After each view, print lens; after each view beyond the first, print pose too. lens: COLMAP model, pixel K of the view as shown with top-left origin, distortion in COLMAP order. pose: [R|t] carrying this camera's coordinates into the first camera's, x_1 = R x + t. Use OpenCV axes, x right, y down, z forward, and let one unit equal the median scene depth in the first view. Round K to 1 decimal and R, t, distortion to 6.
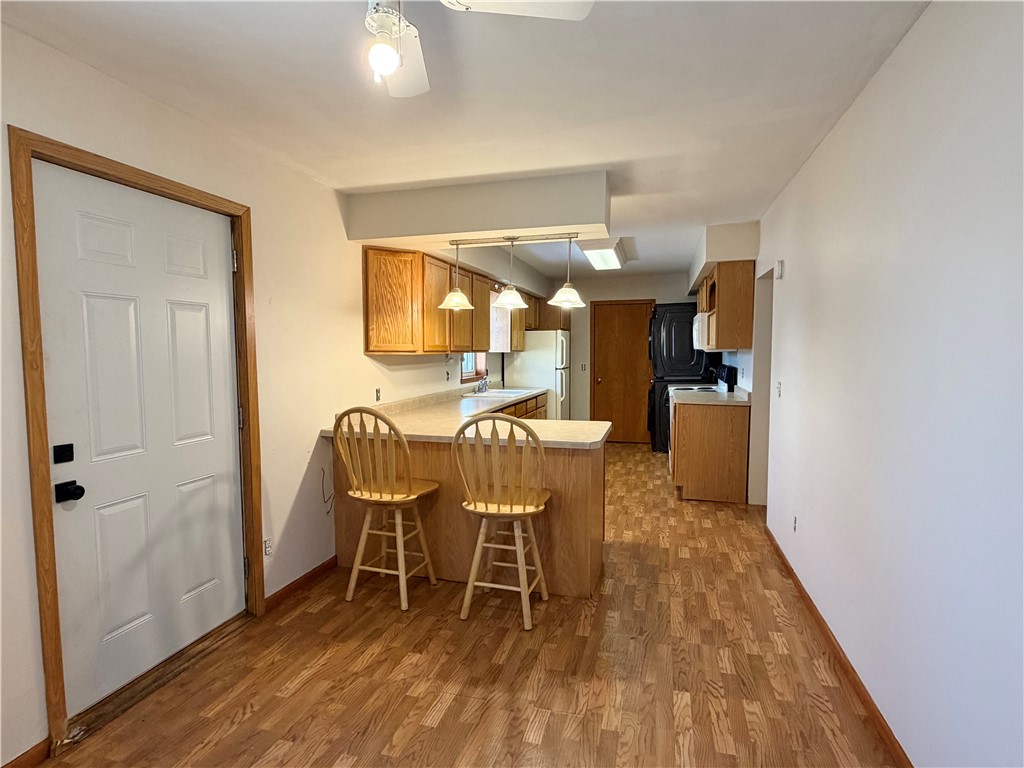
lens RADIAL K [[542.2, 0, 512.0], [0, 542.2, 384.0], [0, 0, 1]] dist [-0.000993, -0.000492]
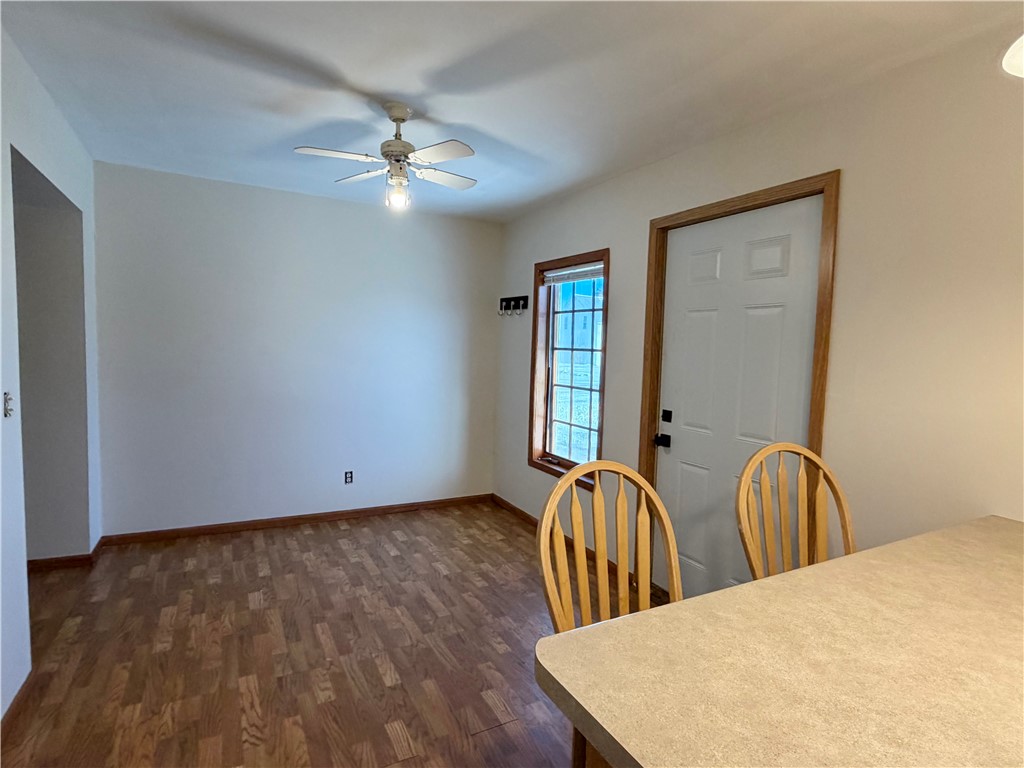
lens RADIAL K [[542.2, 0, 512.0], [0, 542.2, 384.0], [0, 0, 1]] dist [-0.000993, -0.000492]
pose [[-0.720650, 0.032717, -0.692527, 0.530073], [-0.068796, 0.990581, 0.118388, -0.108778], [0.689877, 0.132960, -0.711612, 1.687405]]
